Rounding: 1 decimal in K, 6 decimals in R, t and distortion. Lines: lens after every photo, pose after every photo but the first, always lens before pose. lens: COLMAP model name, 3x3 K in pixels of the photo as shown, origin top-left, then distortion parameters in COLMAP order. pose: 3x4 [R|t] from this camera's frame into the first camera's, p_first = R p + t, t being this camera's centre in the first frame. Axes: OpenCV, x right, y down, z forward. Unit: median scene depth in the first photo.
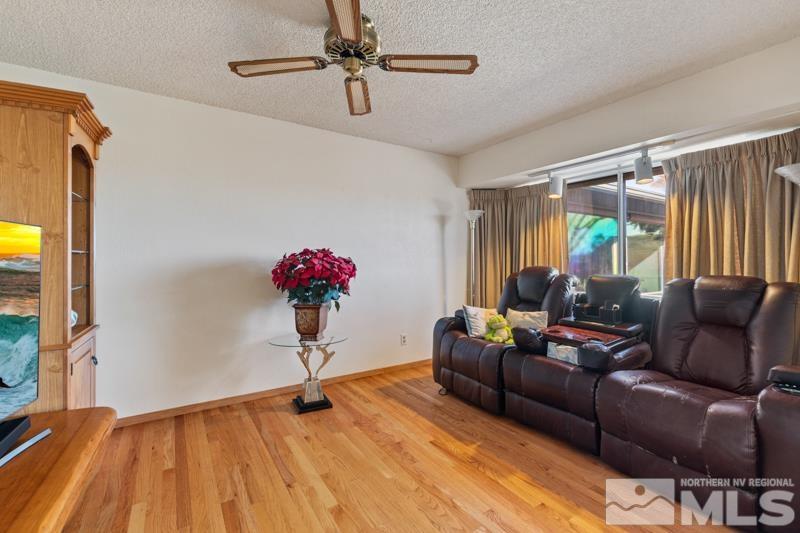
lens RADIAL K [[350.7, 0, 405.3], [0, 350.7, 258.2], [0, 0, 1]] dist [0.002776, -0.001264]
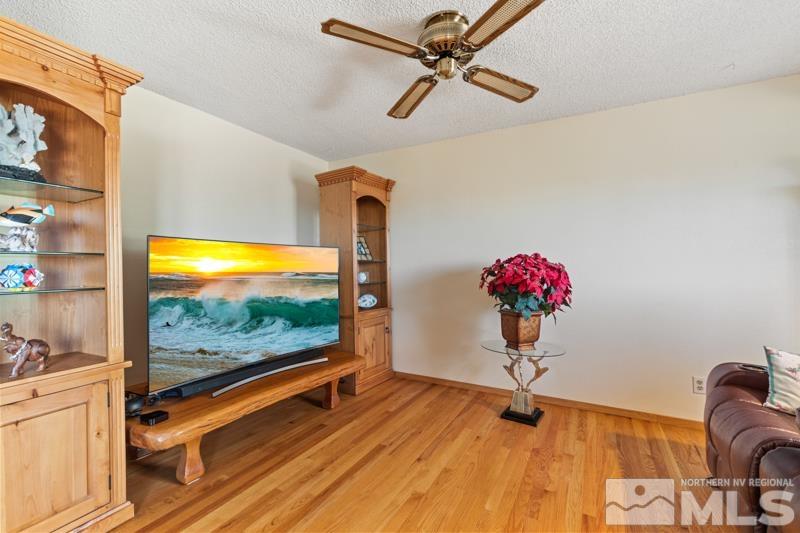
lens RADIAL K [[350.7, 0, 406.5], [0, 350.7, 273.2], [0, 0, 1]] dist [0.002776, -0.001264]
pose [[0.470333, 0.017436, -0.882317, 0.454364], [0.007571, 0.999688, 0.023792, 0.000069], [0.882457, -0.017870, 0.470054, 0.289248]]
